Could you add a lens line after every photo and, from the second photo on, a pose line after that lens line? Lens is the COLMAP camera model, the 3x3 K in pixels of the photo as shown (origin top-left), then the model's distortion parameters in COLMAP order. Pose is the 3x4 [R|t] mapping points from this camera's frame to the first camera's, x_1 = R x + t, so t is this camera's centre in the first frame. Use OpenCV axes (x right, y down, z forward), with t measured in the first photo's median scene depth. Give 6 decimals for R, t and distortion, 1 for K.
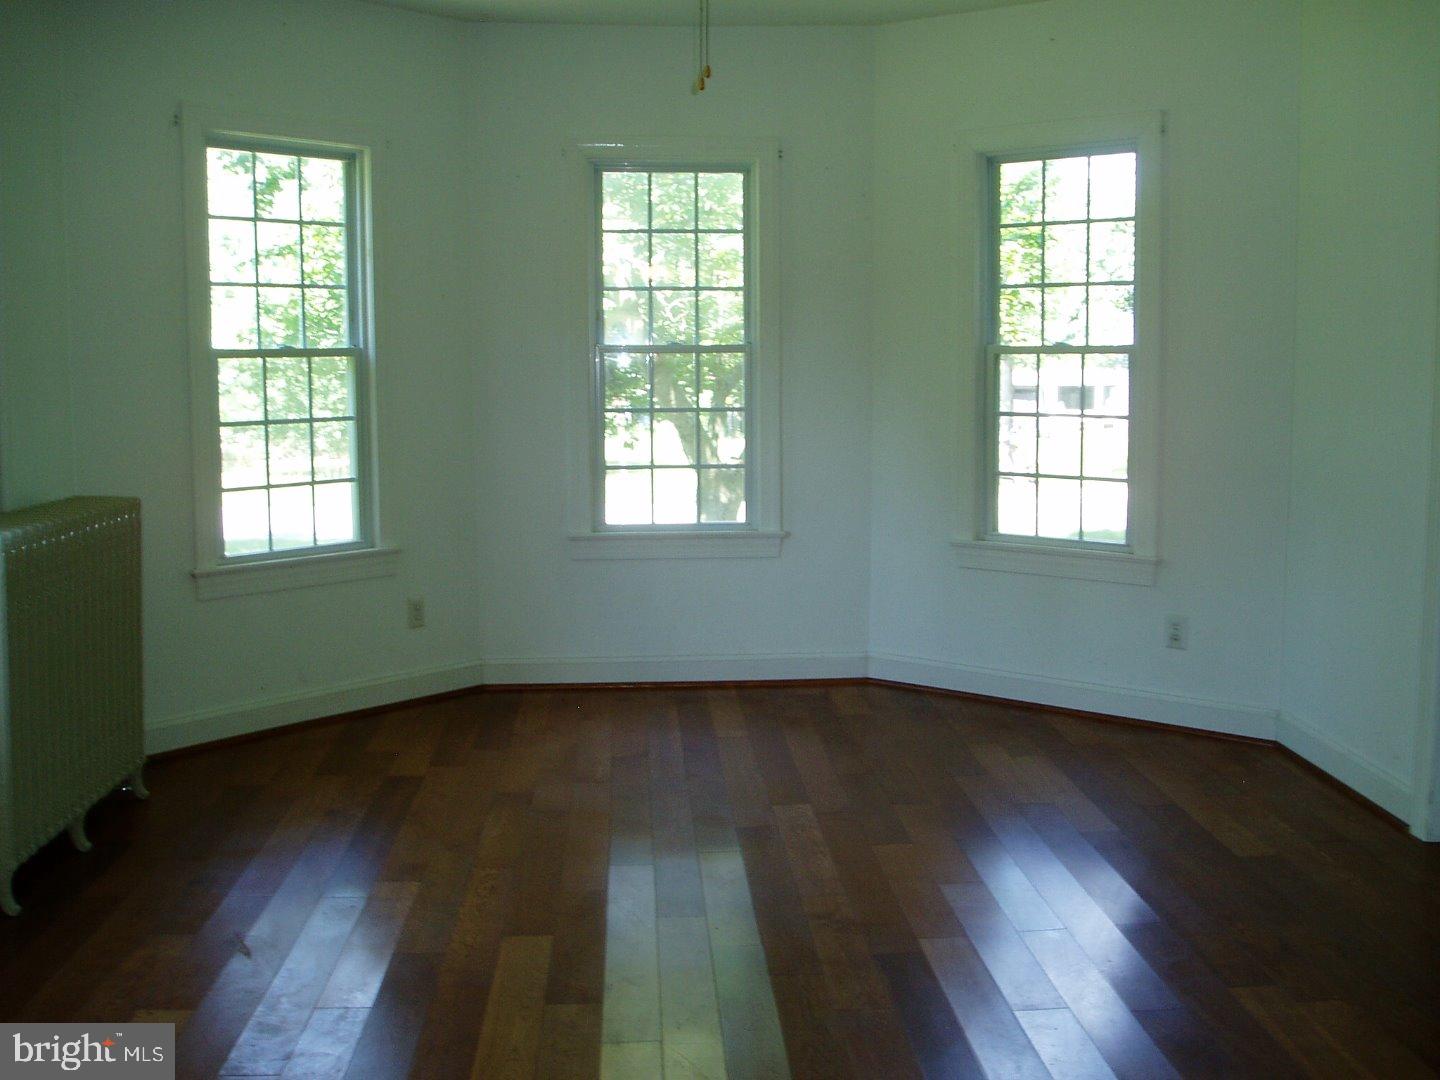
lens RADIAL K [[1471.8, 0, 753.6], [0, 1471.8, 538.1], [0, 0, 1]] dist [-0.155389, 0.120059]
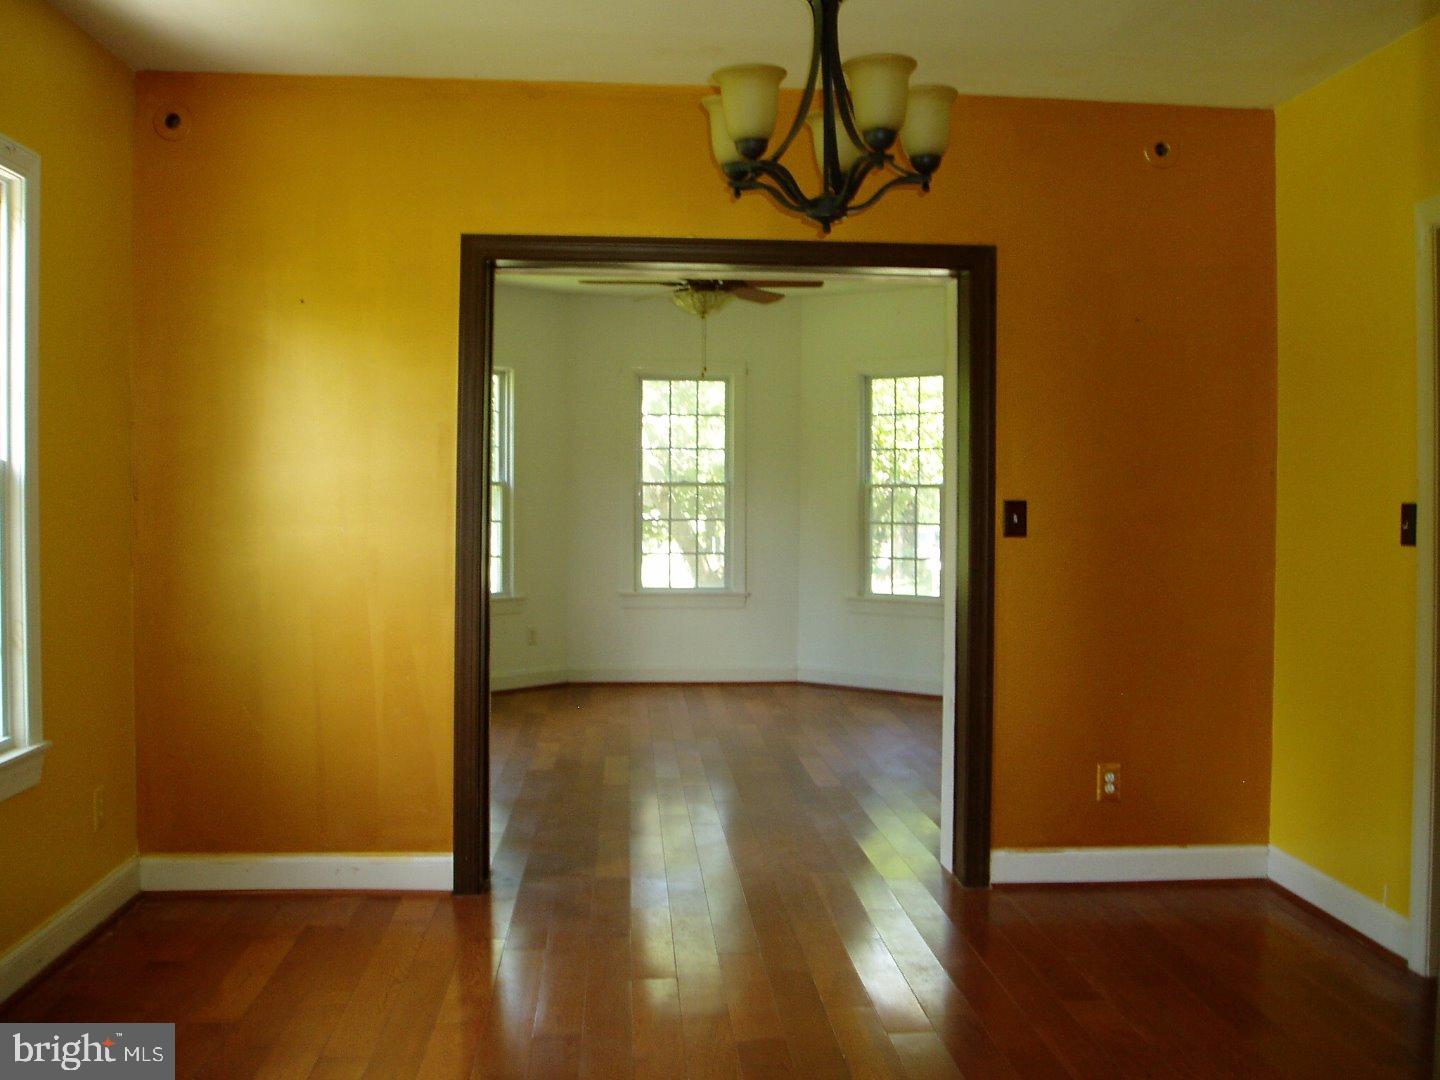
lens RADIAL K [[1471.8, 0, 753.6], [0, 1471.8, 538.1], [0, 0, 1]] dist [-0.155389, 0.120059]
pose [[0.999961, 0.008173, 0.003440, 0.022350], [-0.007835, 0.996015, -0.088843, 0.086765], [-0.004152, 0.088812, 0.996040, -0.715430]]
